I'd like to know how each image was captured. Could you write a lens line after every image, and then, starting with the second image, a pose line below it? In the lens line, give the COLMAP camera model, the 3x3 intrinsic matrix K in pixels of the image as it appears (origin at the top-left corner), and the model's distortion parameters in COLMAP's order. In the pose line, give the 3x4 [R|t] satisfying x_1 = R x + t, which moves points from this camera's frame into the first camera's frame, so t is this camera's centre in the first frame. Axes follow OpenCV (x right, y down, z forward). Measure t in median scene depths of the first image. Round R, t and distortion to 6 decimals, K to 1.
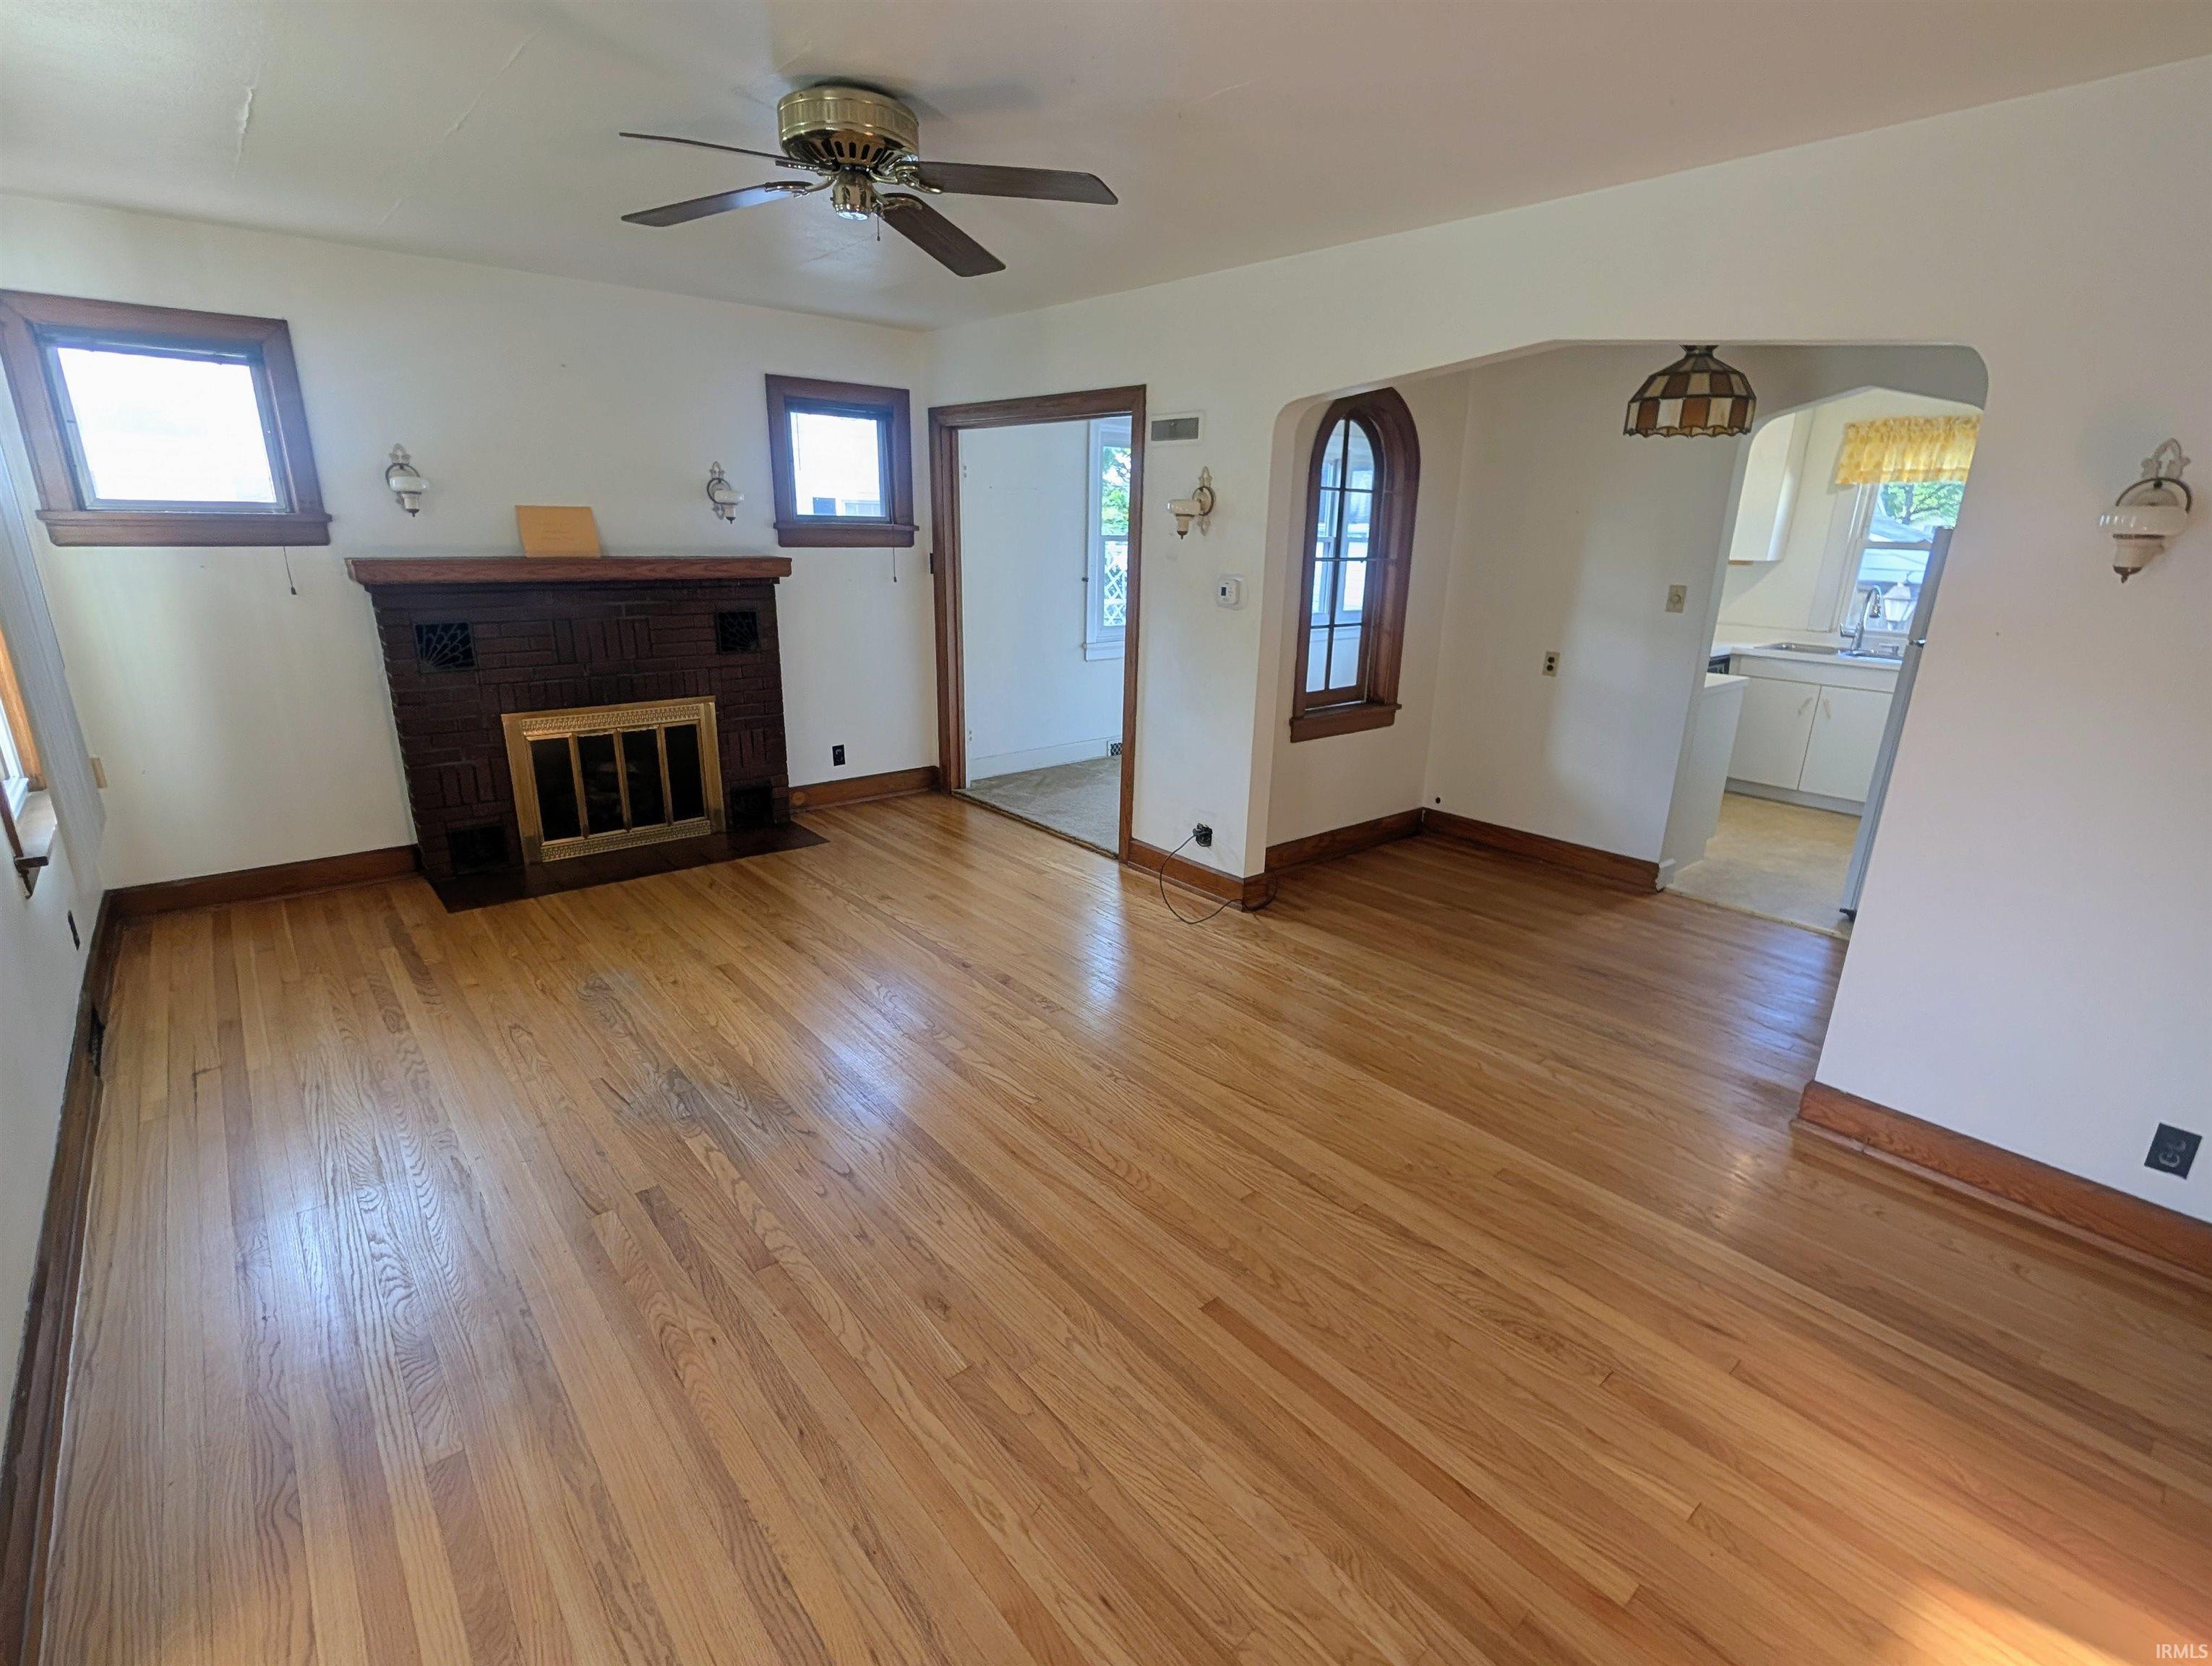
lens RADIAL K [[1044.6, 0, 1114.6], [0, 1044.6, 837.8], [0, 0, 1]] dist [0.002755, 0.000975]
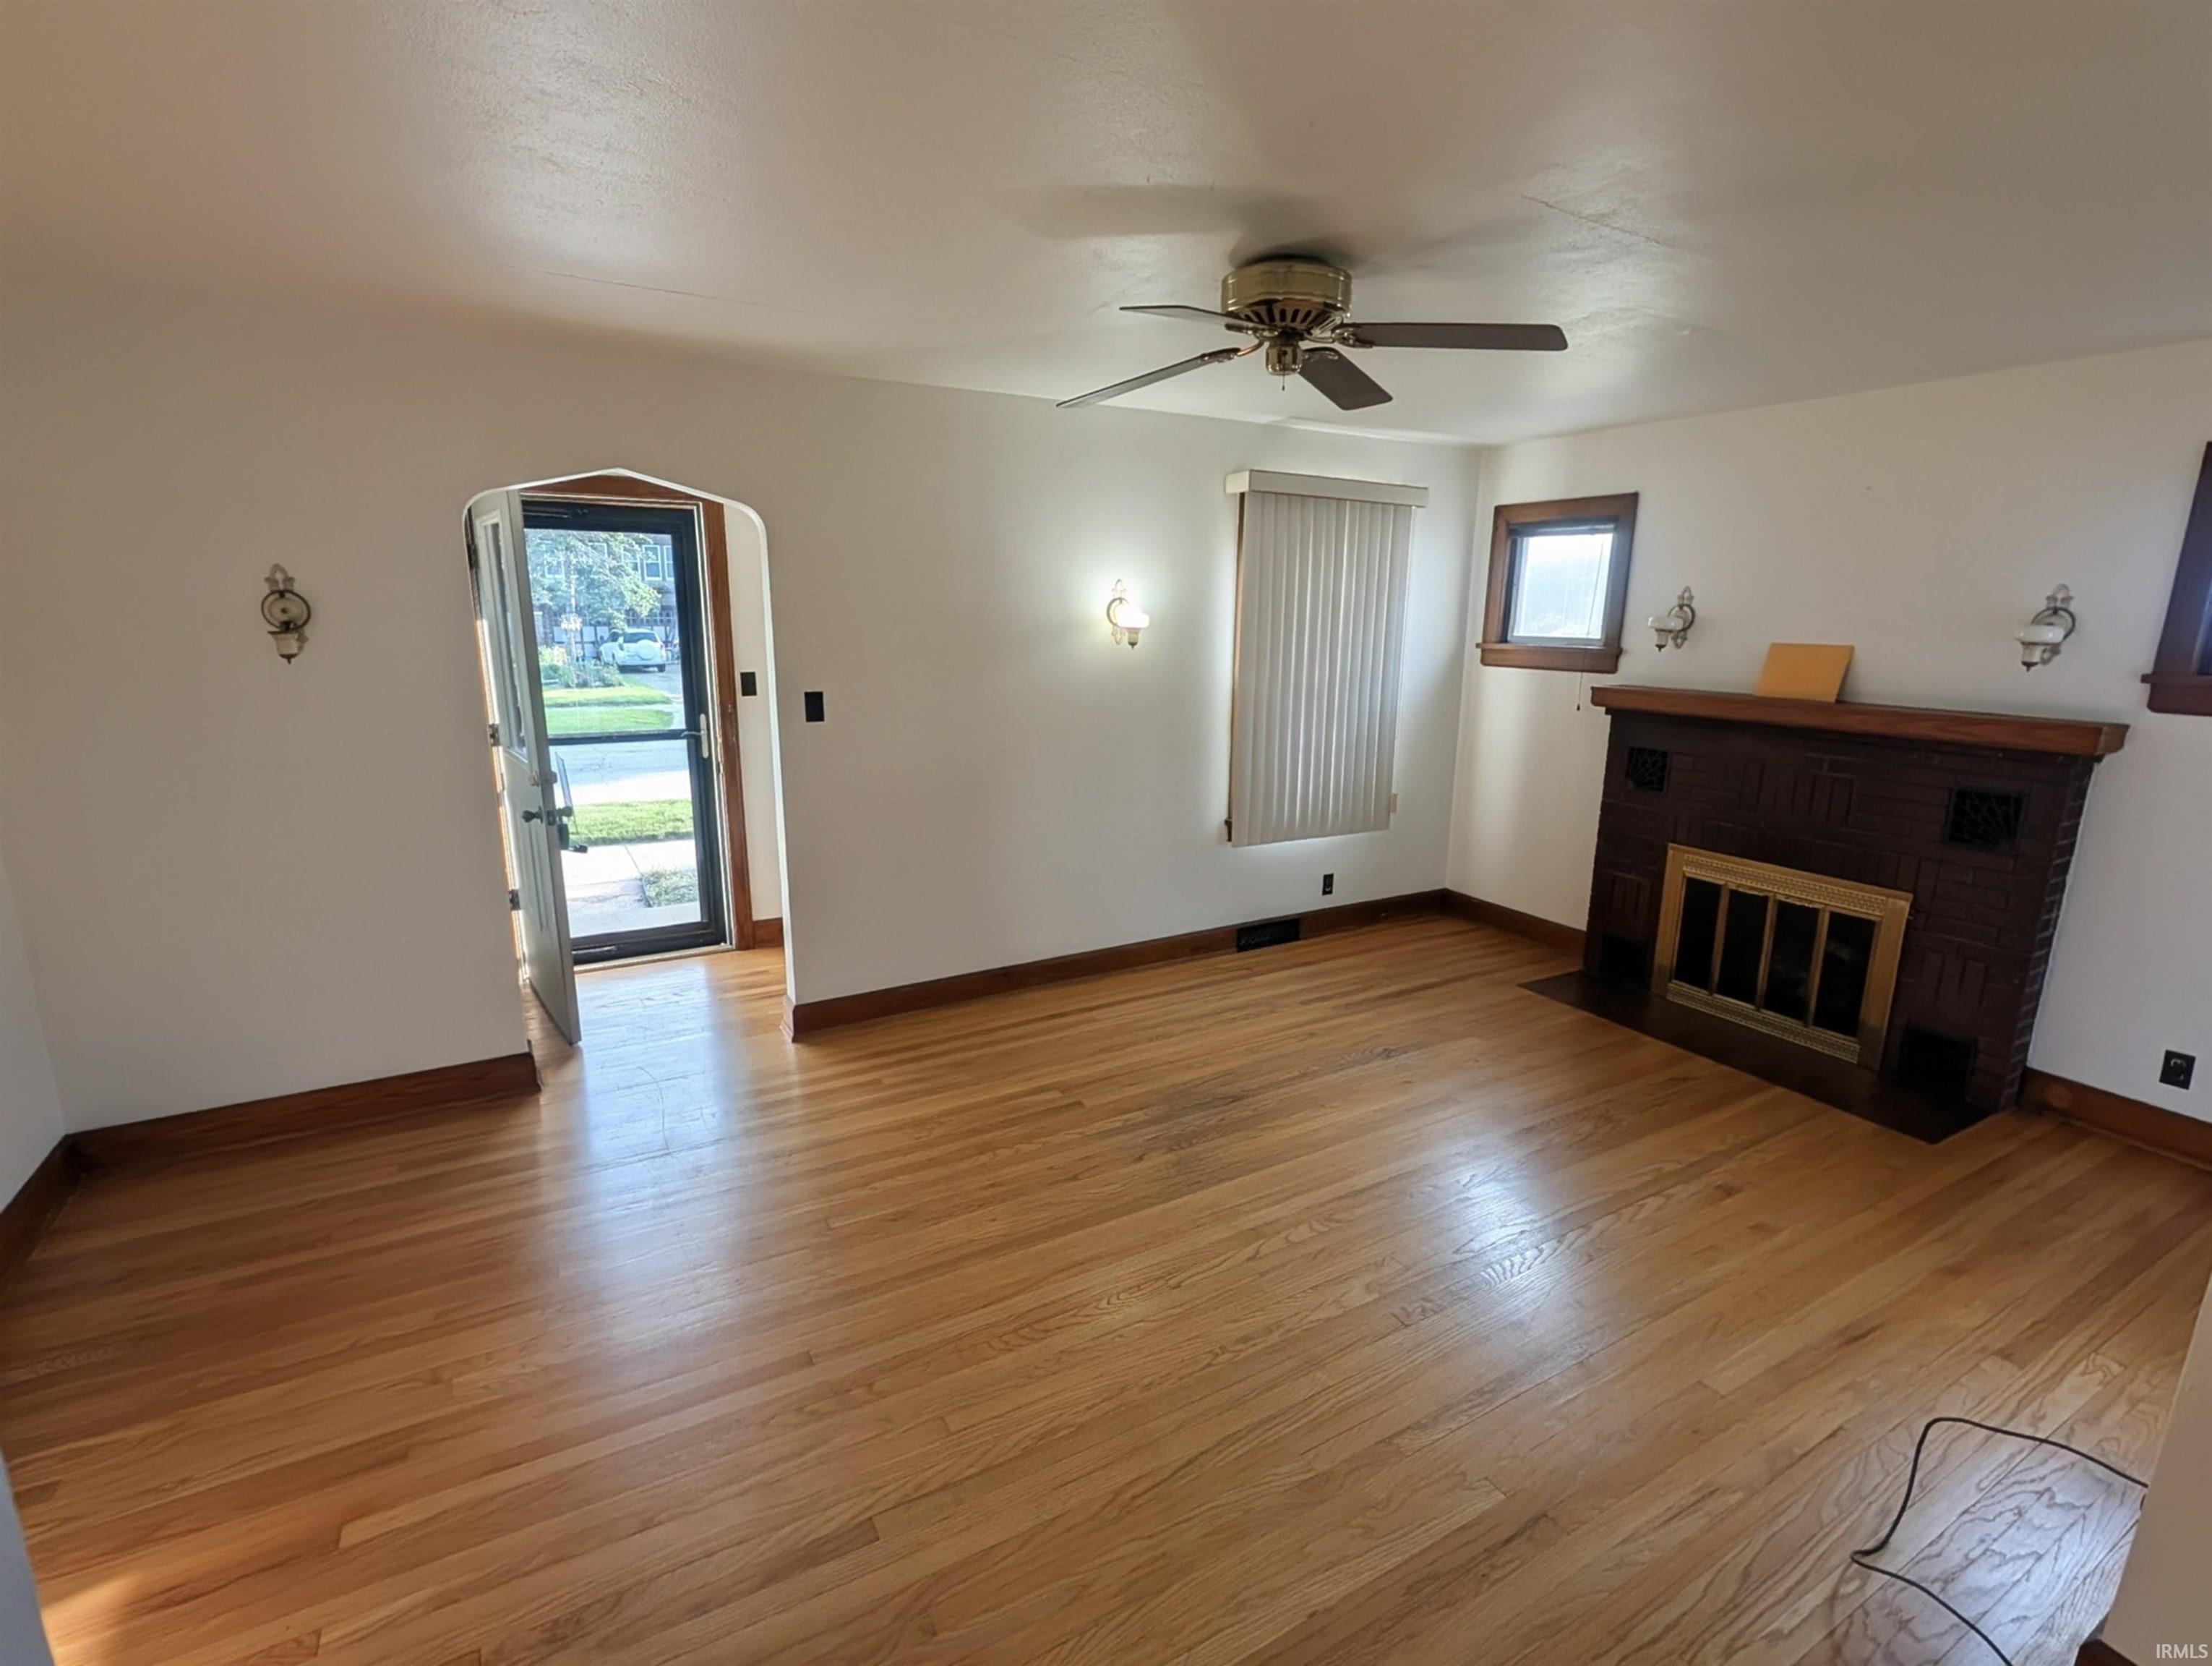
lens RADIAL K [[1044.6, 0, 1120.6], [0, 1044.6, 840.0], [0, 0, 1]] dist [0.002755, 0.000975]
pose [[-0.187799, 0.189637, -0.963727, 0.434503], [-0.305313, 0.921307, 0.240786, -0.181086], [0.933550, 0.339458, -0.115122, 0.557497]]
